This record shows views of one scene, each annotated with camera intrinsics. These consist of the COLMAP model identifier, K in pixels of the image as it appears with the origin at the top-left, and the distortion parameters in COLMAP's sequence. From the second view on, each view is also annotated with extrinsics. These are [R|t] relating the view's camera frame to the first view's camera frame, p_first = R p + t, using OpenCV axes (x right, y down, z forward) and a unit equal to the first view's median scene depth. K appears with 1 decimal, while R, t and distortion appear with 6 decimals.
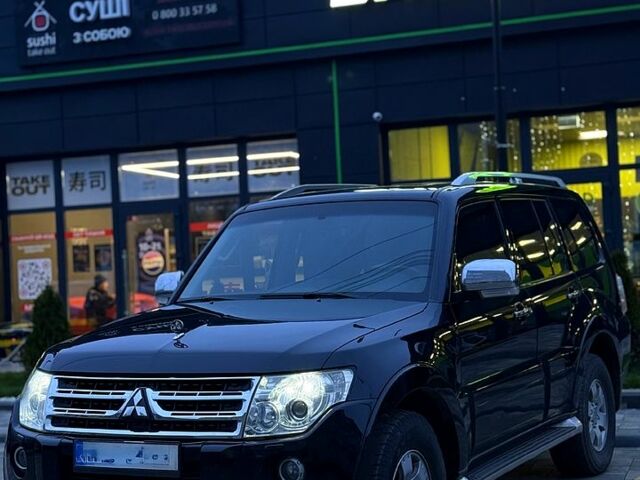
lens RADIAL K [[1278.9, 0, 320.6], [0, 1278.9, 270.5], [0, 0, 1]] dist [0.176660, -0.516667]
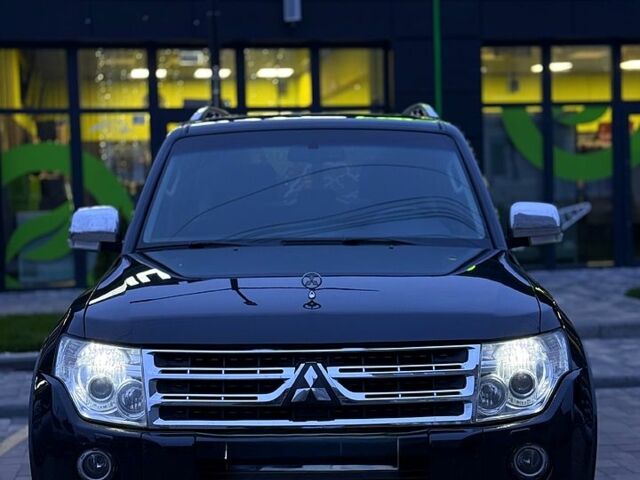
lens RADIAL K [[1275.1, 0, 320.0], [0, 1275.1, 240.0], [0, 0, 1]] dist [0.134690, -0.044085]
pose [[0.870043, 0.008863, 0.492897, -0.499905], [-0.018789, 0.999708, 0.015189, 0.007889], [-0.492618, -0.022476, 0.869955, 0.345975]]
